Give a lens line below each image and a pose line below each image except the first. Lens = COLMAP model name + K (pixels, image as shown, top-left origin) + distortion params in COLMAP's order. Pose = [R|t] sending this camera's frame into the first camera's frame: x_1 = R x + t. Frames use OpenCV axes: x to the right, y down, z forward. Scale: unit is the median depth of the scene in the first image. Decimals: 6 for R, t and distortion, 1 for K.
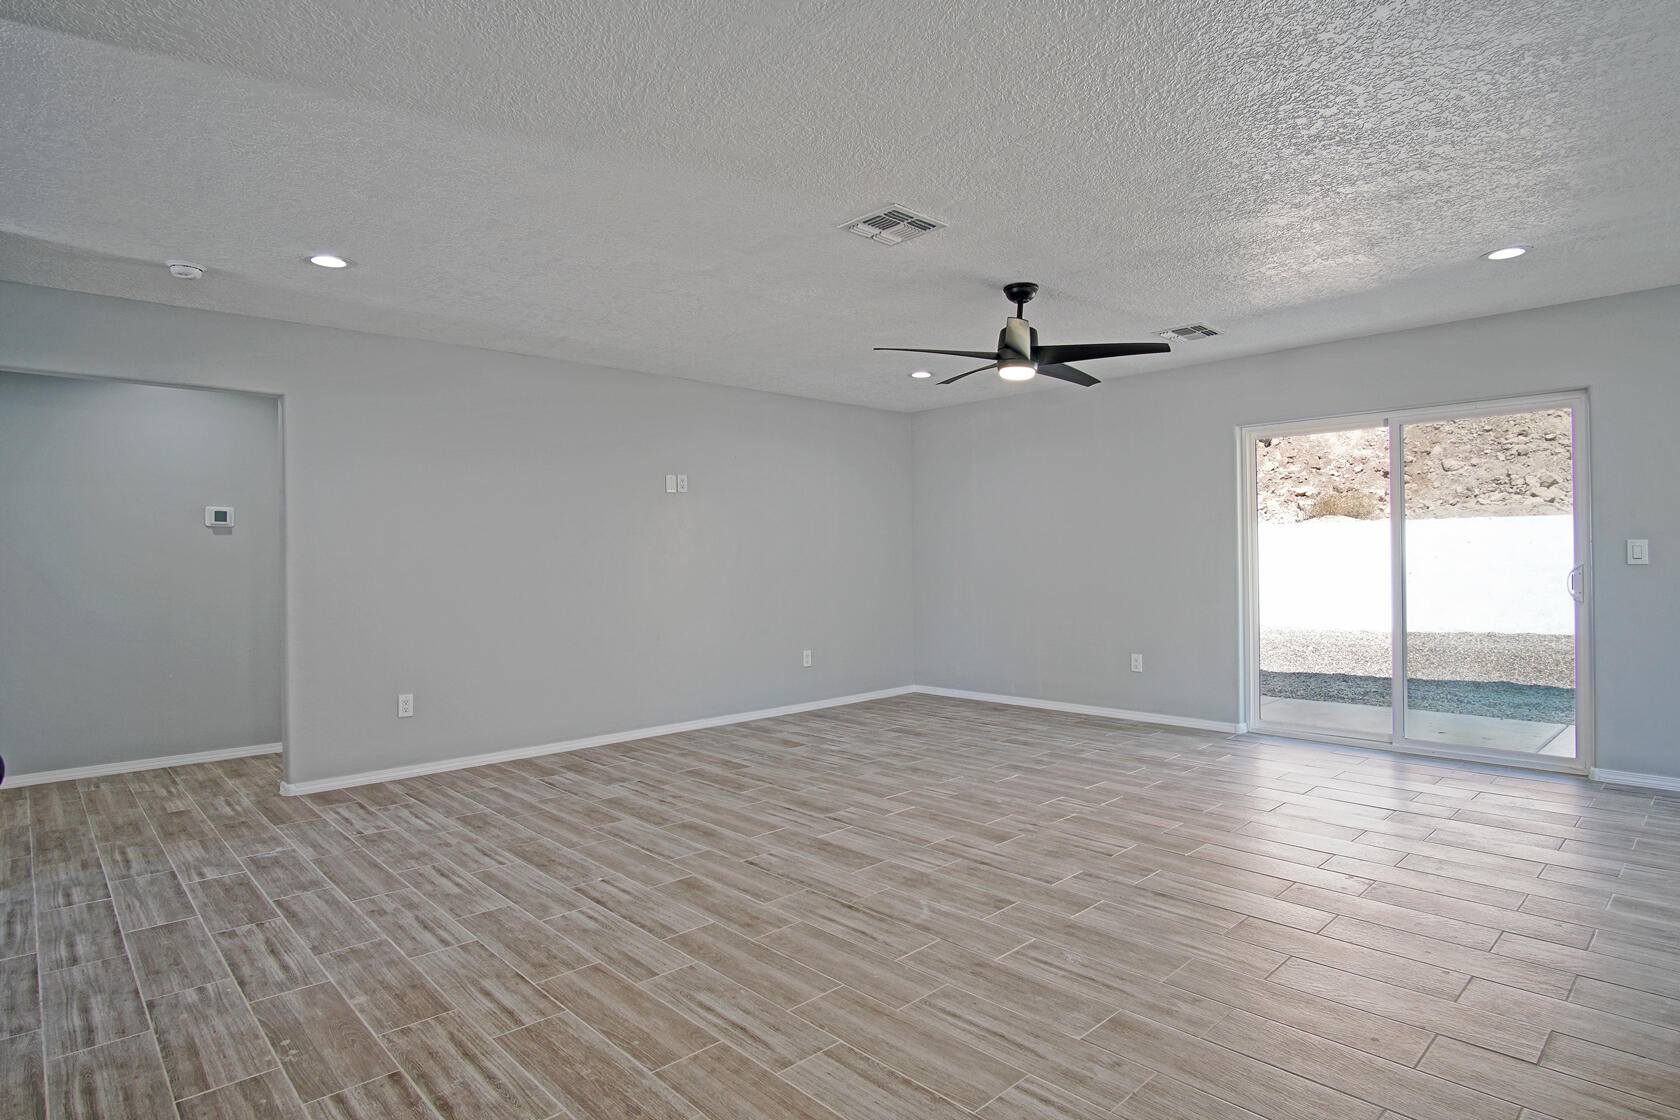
lens RADIAL K [[895.1, 0, 833.9], [0, 895.1, 558.8], [0, 0, 1]] dist [-0.033973, 0.009471]
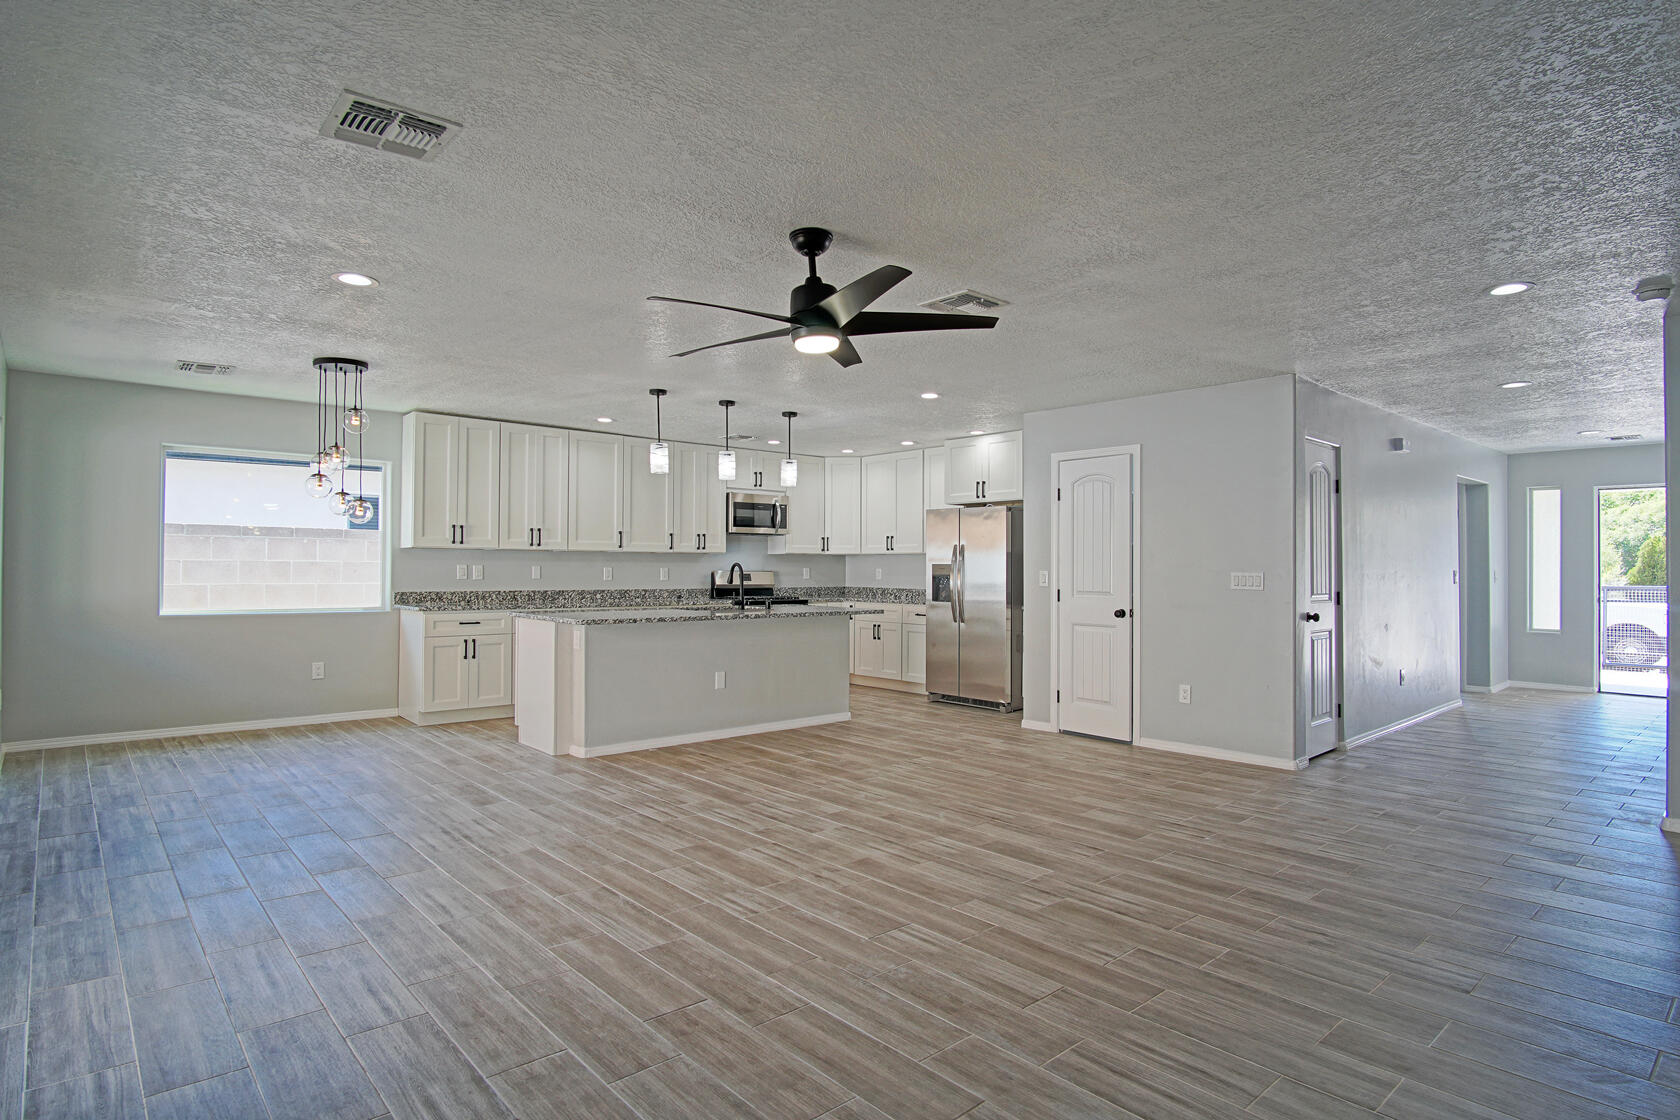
lens RADIAL K [[895.1, 0, 835.9], [0, 895.1, 553.1], [0, 0, 1]] dist [-0.033973, 0.009471]
pose [[-0.999662, 0.006256, 0.025229, 0.195482], [0.005793, 0.999815, -0.018365, -0.011958], [-0.025340, -0.018212, -0.999513, 2.049238]]
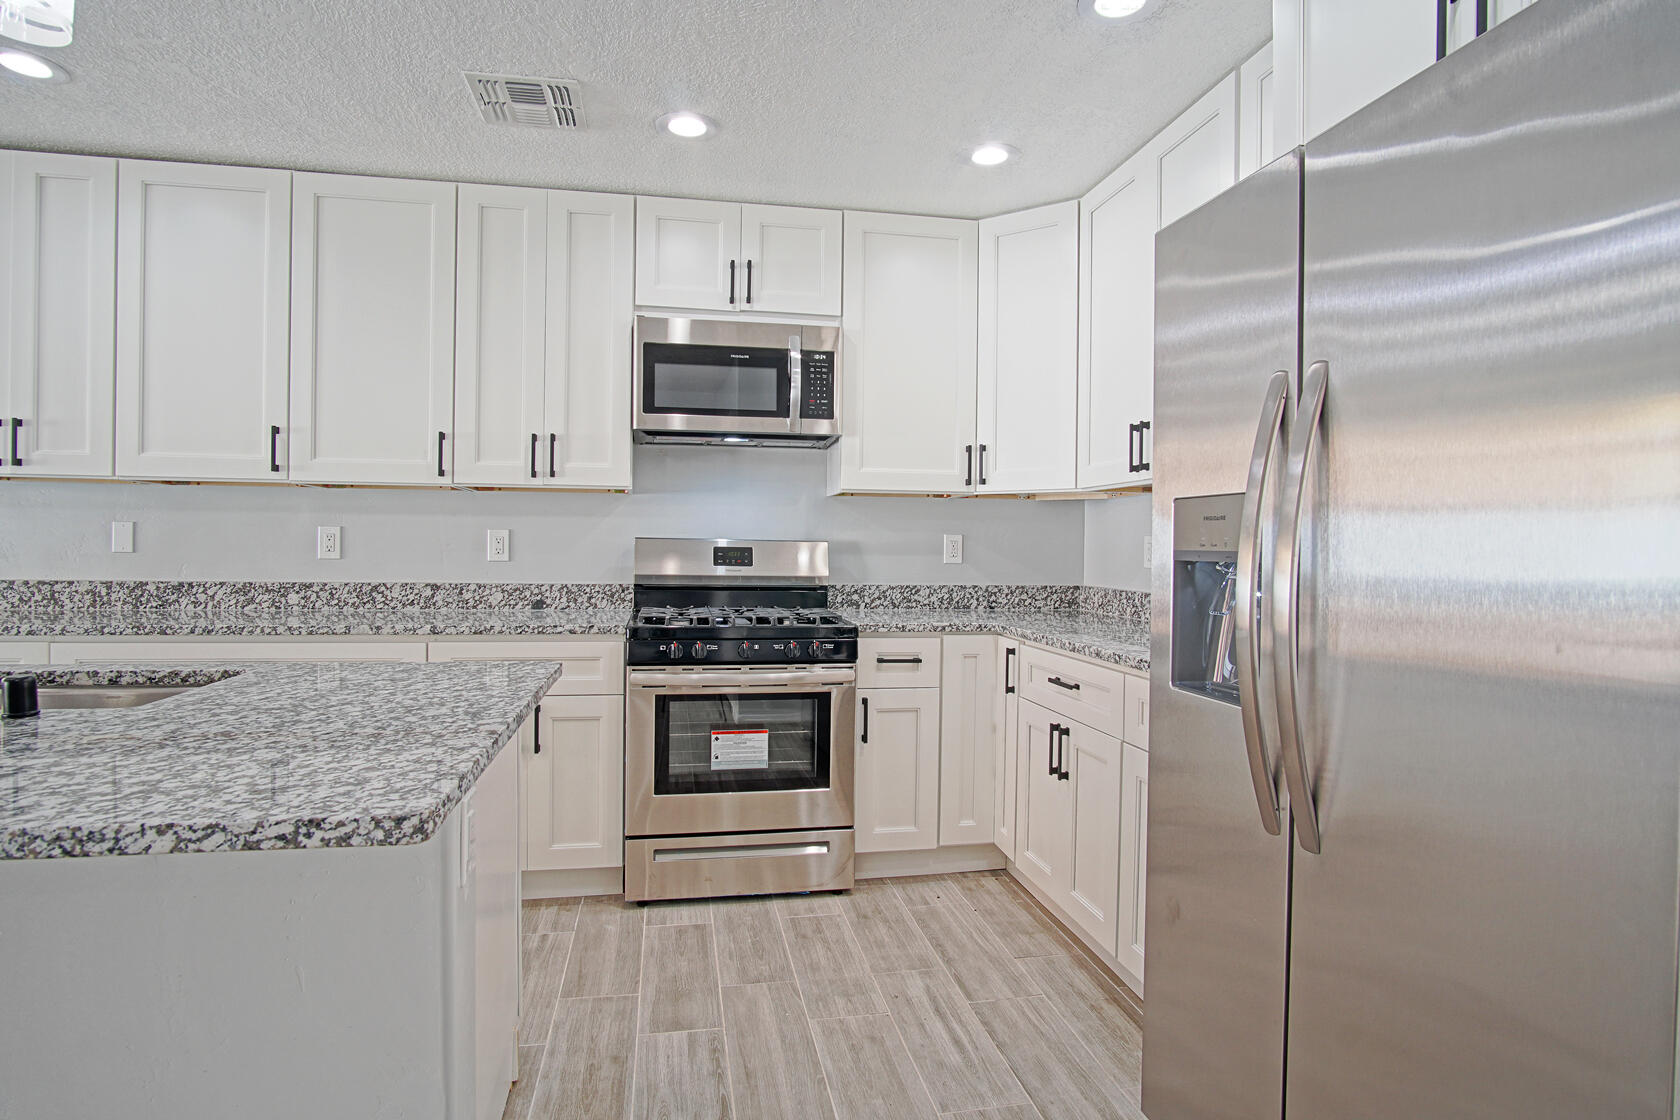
lens RADIAL K [[895.1, 0, 832.3], [0, 895.1, 556.2], [0, 0, 1]] dist [-0.033973, 0.009471]
pose [[-0.841306, -0.005151, 0.540534, -0.085494], [-0.003085, 0.999984, 0.004729, 0.003829], [-0.540550, 0.002311, -0.841309, 0.249399]]
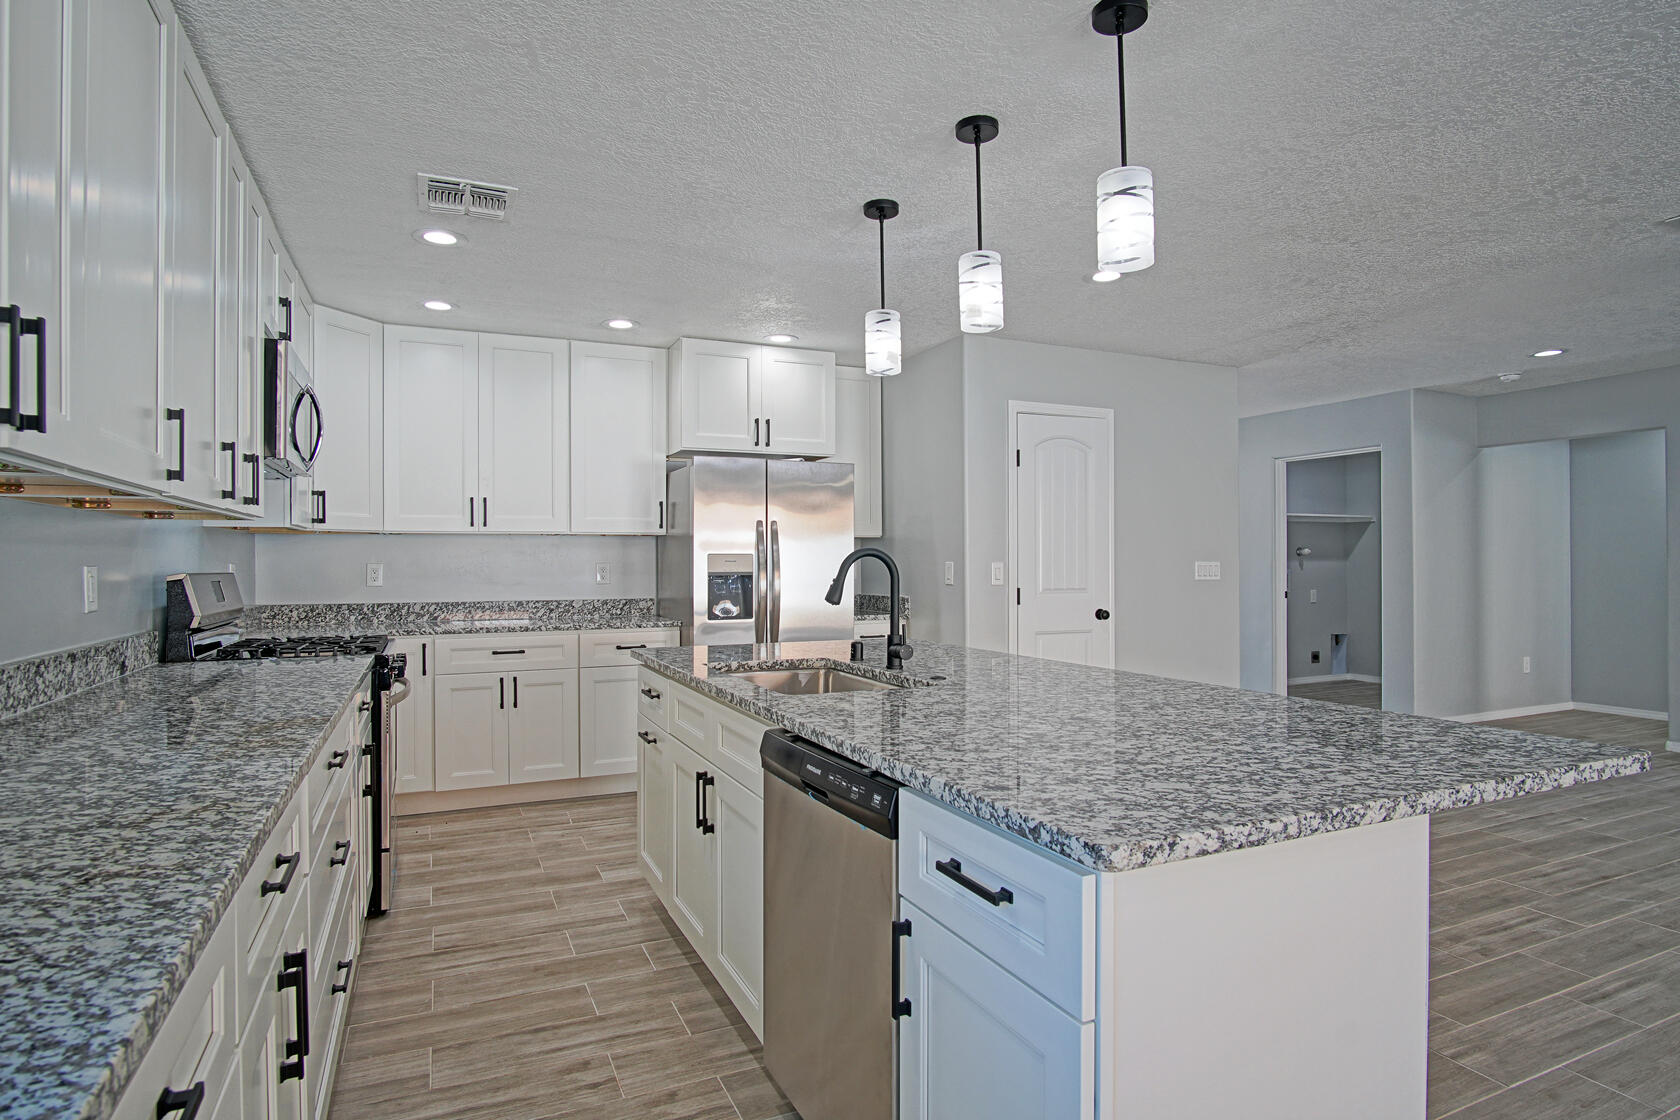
lens RADIAL K [[895.1, 0, 834.1], [0, 895.1, 557.8], [0, 0, 1]] dist [-0.033973, 0.009471]
pose [[-0.325229, 0.008129, -0.945600, 1.146127], [0.008932, 0.999945, 0.005524, -0.023499], [0.945593, -0.006650, -0.325284, 0.366701]]
